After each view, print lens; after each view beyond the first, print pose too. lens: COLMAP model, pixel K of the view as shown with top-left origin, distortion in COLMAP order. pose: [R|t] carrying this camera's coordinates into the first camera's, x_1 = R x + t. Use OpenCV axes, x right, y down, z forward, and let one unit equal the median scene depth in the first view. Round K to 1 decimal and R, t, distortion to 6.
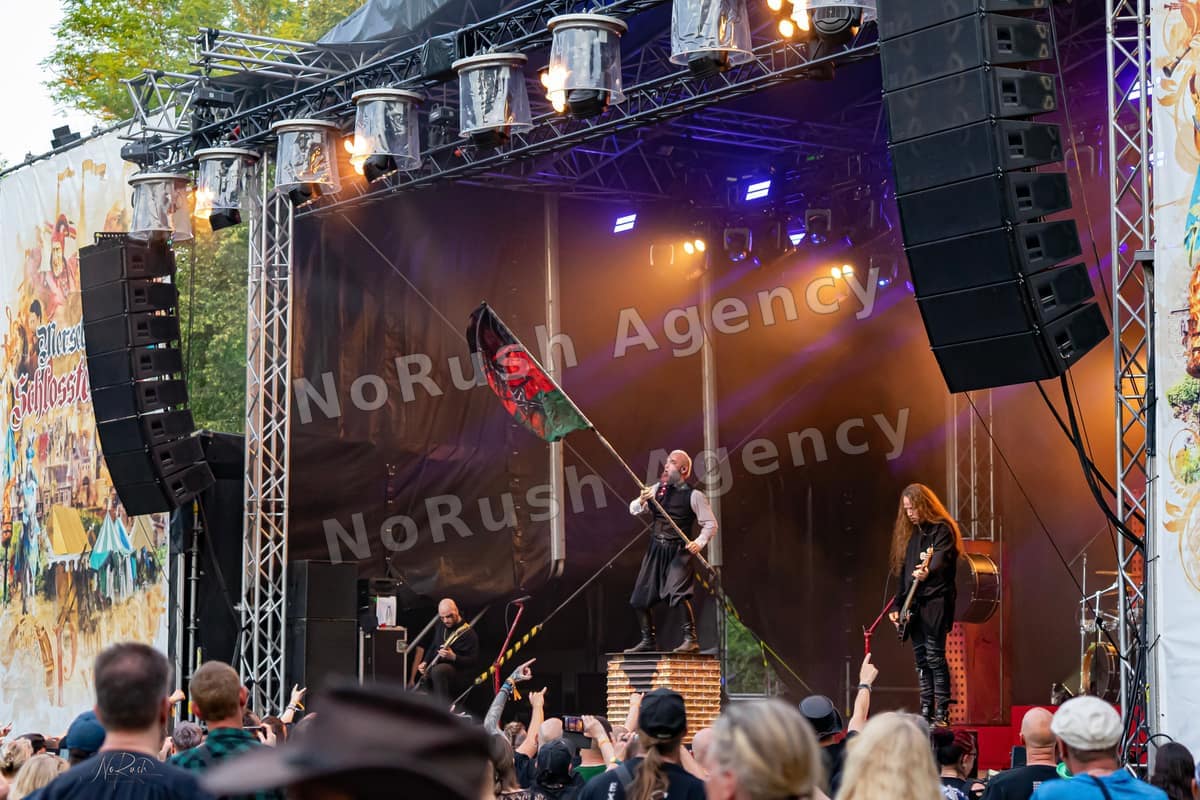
lens RADIAL K [[3236.5, 0, 596.4], [0, 3236.5, 400.9], [0, 0, 1]] dist [0.213399, 0.000000]
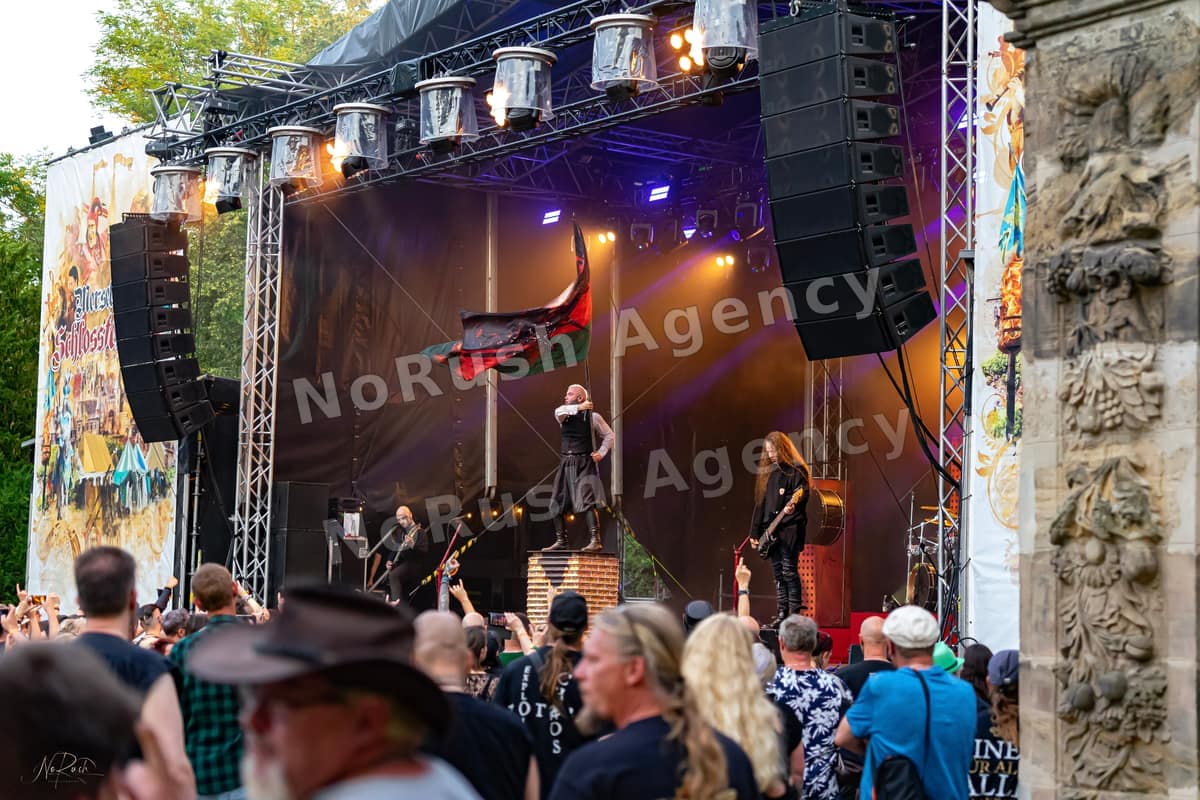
lens RADIAL K [[3236.5, 0, 593.8], [0, 3236.5, 406.4], [0, 0, 1]] dist [0.213399, 0.000000]
pose [[0.999299, 0.025318, 0.027576, -0.007347], [-0.025728, 0.999562, 0.014629, -0.000918], [-0.027194, -0.015328, 0.999513, -0.242034]]
